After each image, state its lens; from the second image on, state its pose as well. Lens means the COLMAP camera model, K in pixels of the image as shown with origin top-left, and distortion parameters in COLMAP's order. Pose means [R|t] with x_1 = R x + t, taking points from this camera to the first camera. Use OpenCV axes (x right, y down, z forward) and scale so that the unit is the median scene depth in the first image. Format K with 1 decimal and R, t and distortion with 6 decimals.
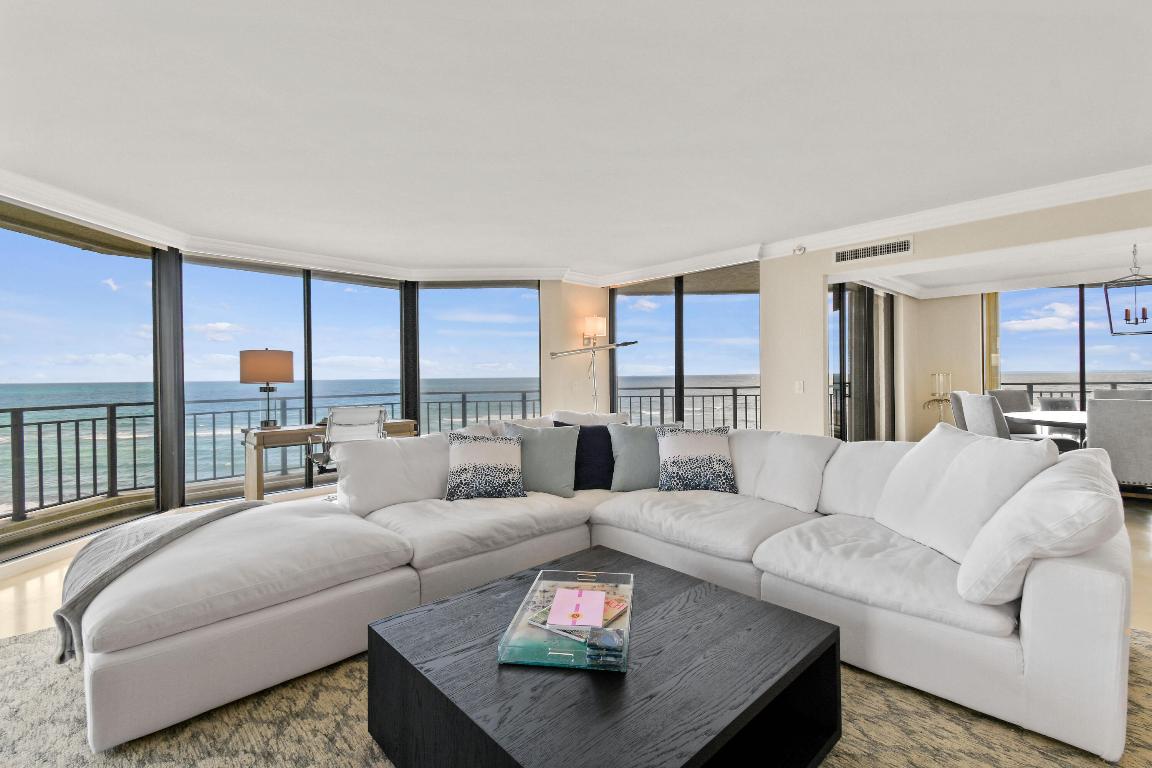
lens RADIAL K [[501.1, 0, 581.3], [0, 501.1, 376.0], [0, 0, 1]] dist [0.042380, -0.022166]
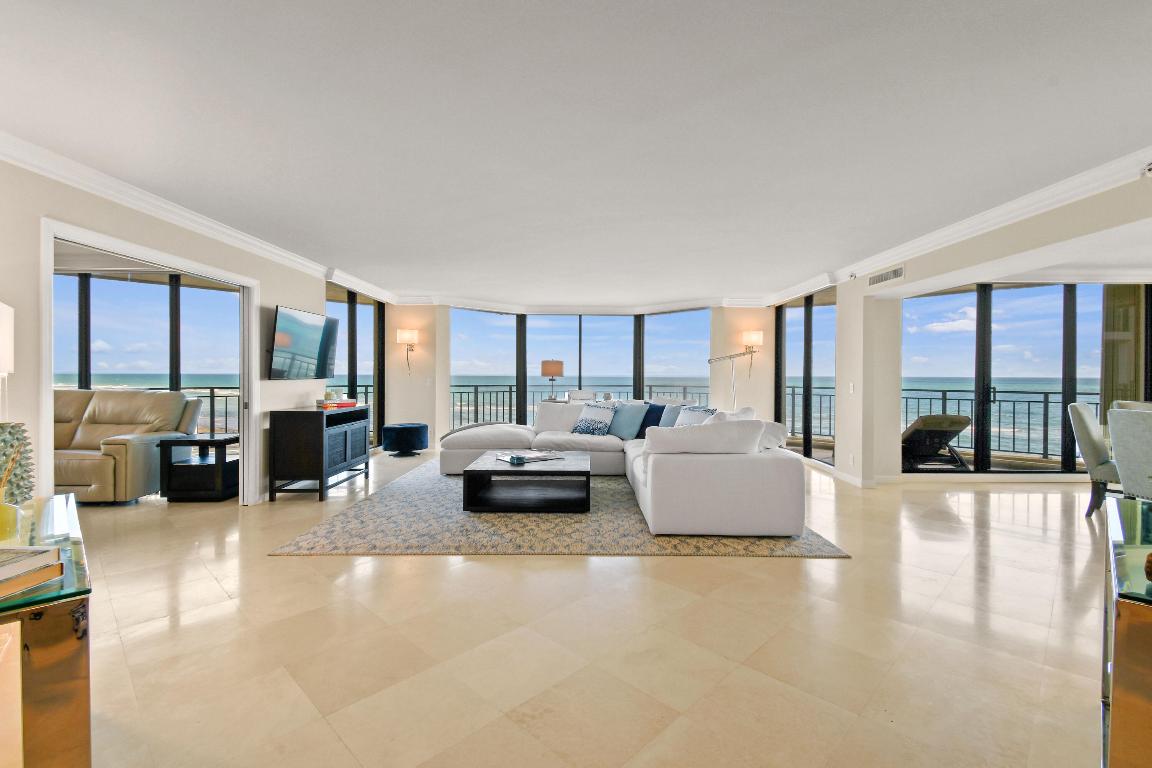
lens RADIAL K [[501.1, 0, 581.3], [0, 501.1, 376.0], [0, 0, 1]] dist [0.042380, -0.022166]
pose [[0.720387, 0.017902, -0.693342, 0.807906], [-0.011601, 0.999838, 0.013762, -0.017246], [0.693476, -0.001870, 0.720478, -0.331726]]
